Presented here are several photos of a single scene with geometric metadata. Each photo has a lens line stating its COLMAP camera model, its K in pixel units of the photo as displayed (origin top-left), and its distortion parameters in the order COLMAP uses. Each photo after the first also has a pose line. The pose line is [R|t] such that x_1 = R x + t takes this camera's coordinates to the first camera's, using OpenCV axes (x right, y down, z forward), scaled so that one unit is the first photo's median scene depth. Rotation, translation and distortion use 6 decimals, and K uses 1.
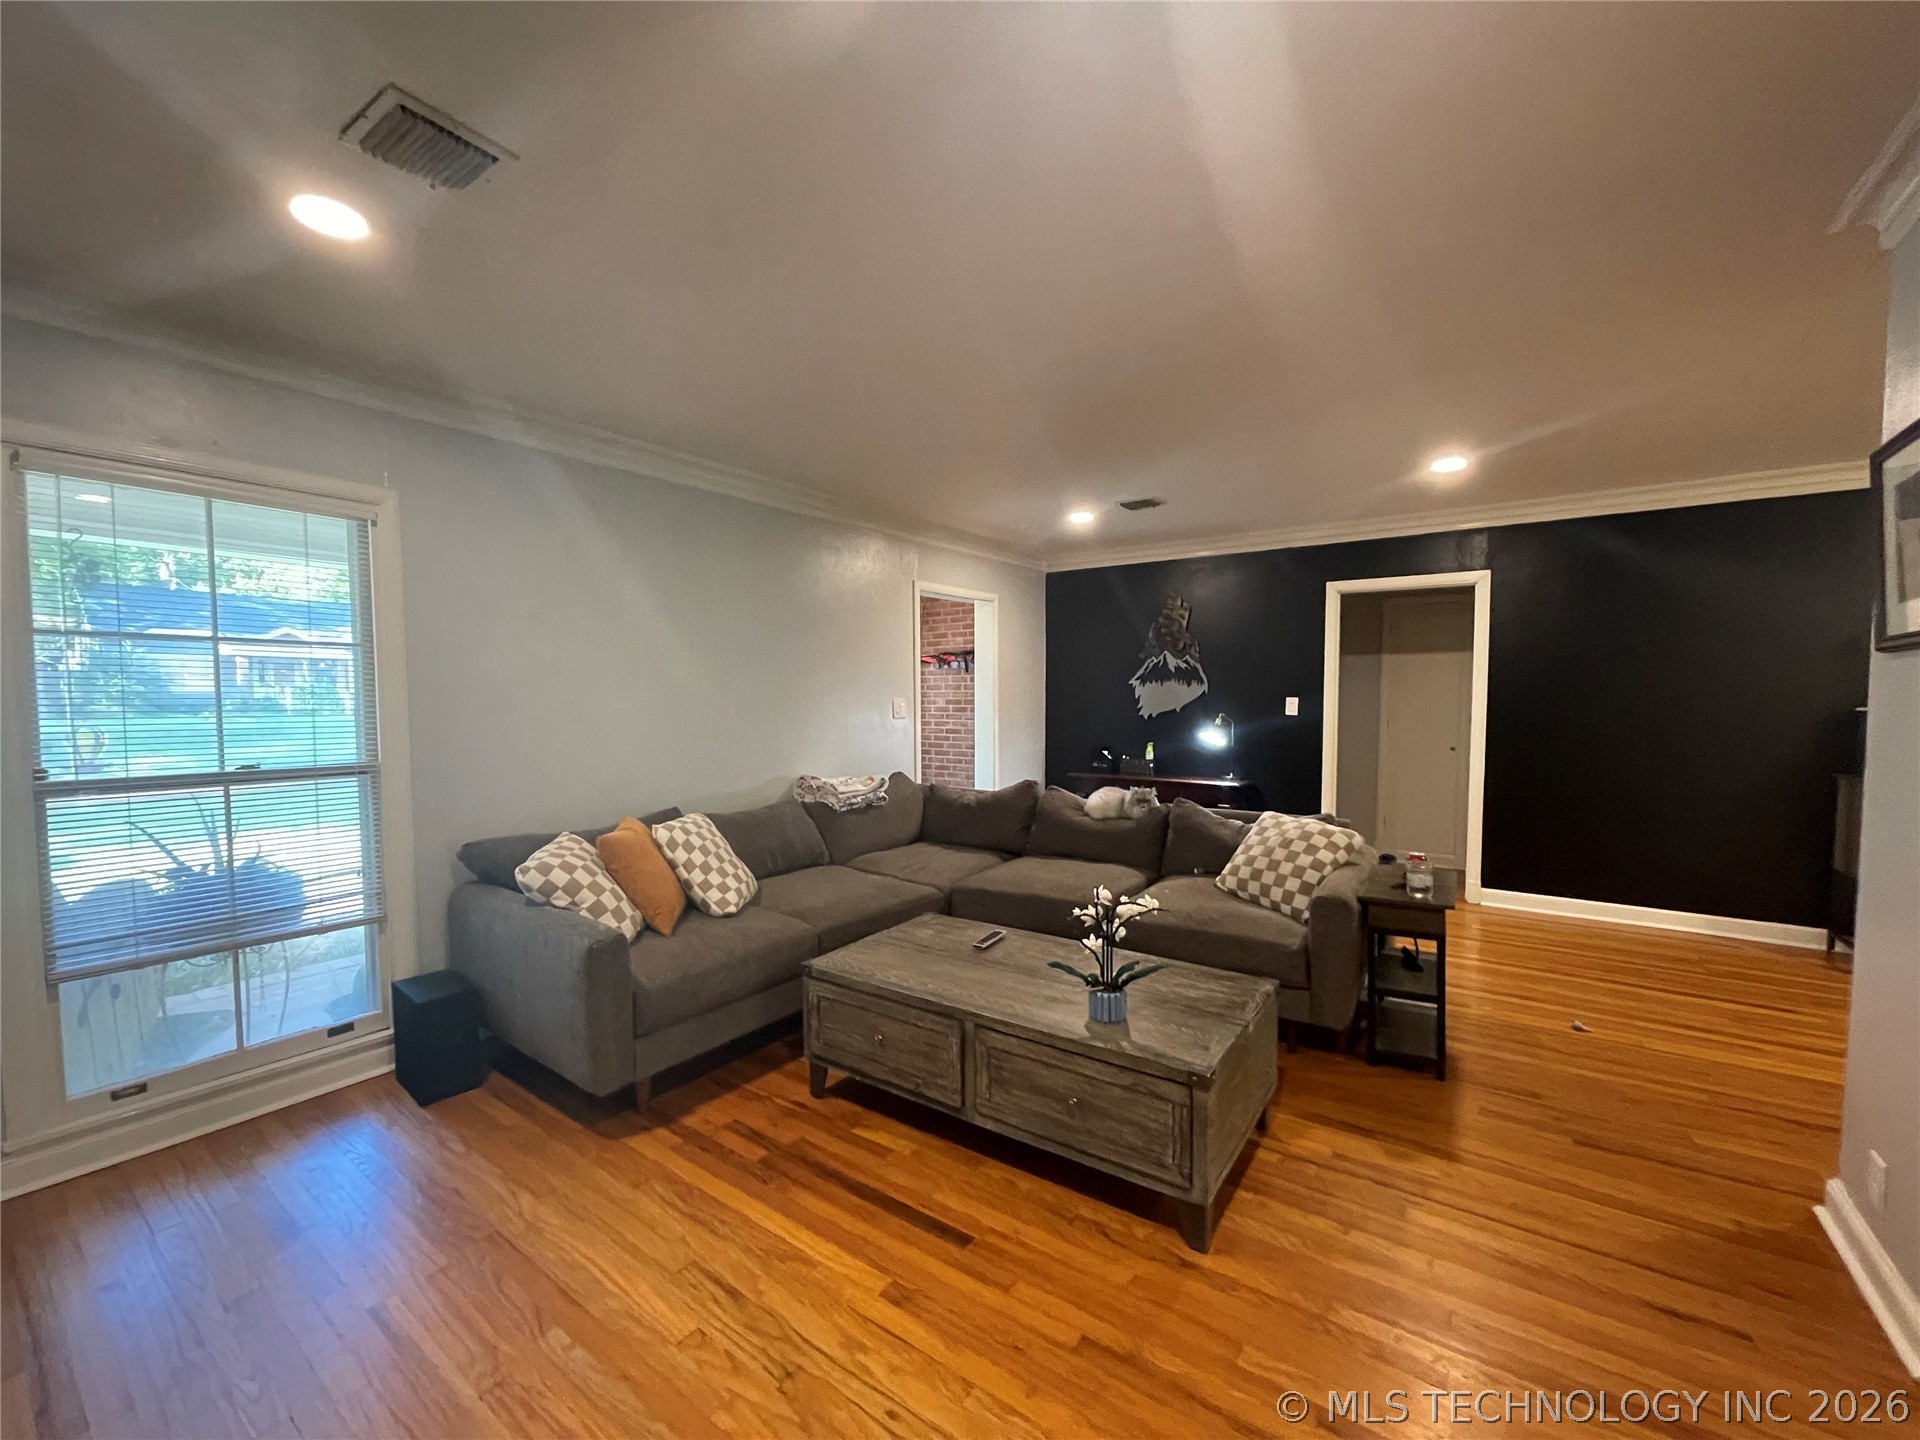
lens RADIAL K [[770.9, 0, 950.8], [0, 770.9, 728.2], [0, 0, 1]] dist [0.004214, 0.000154]
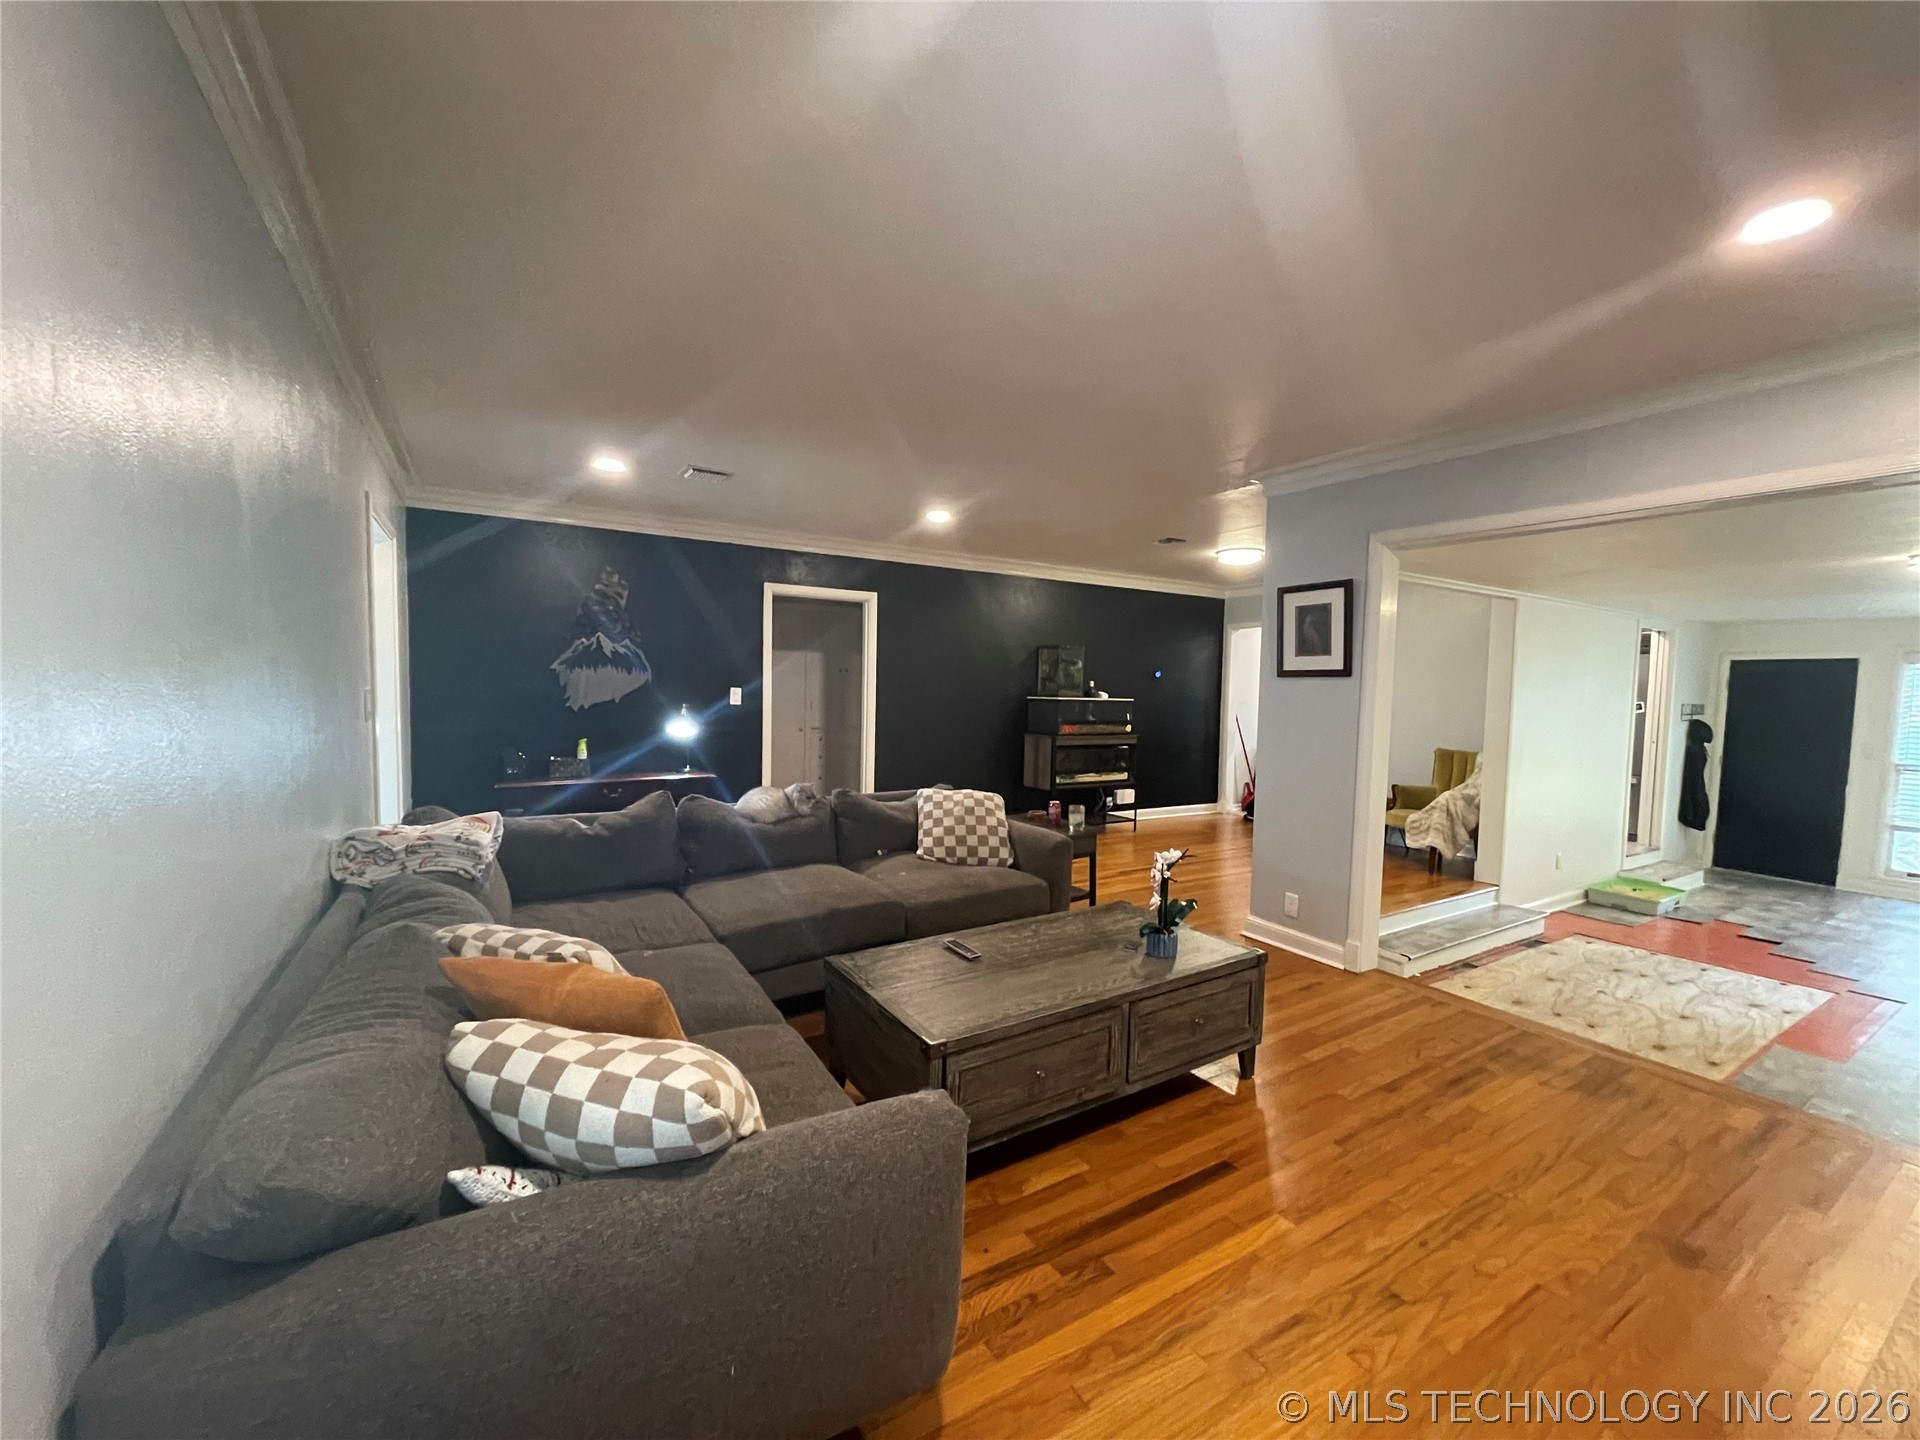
lens RADIAL K [[770.9, 0, 955.9], [0, 770.9, 730.5], [0, 0, 1]] dist [0.004214, 0.000154]
pose [[0.383379, -0.046927, 0.922398, -0.722902], [0.022722, 0.998885, 0.041375, -0.031096], [-0.923311, 0.005096, 0.384018, 0.565320]]
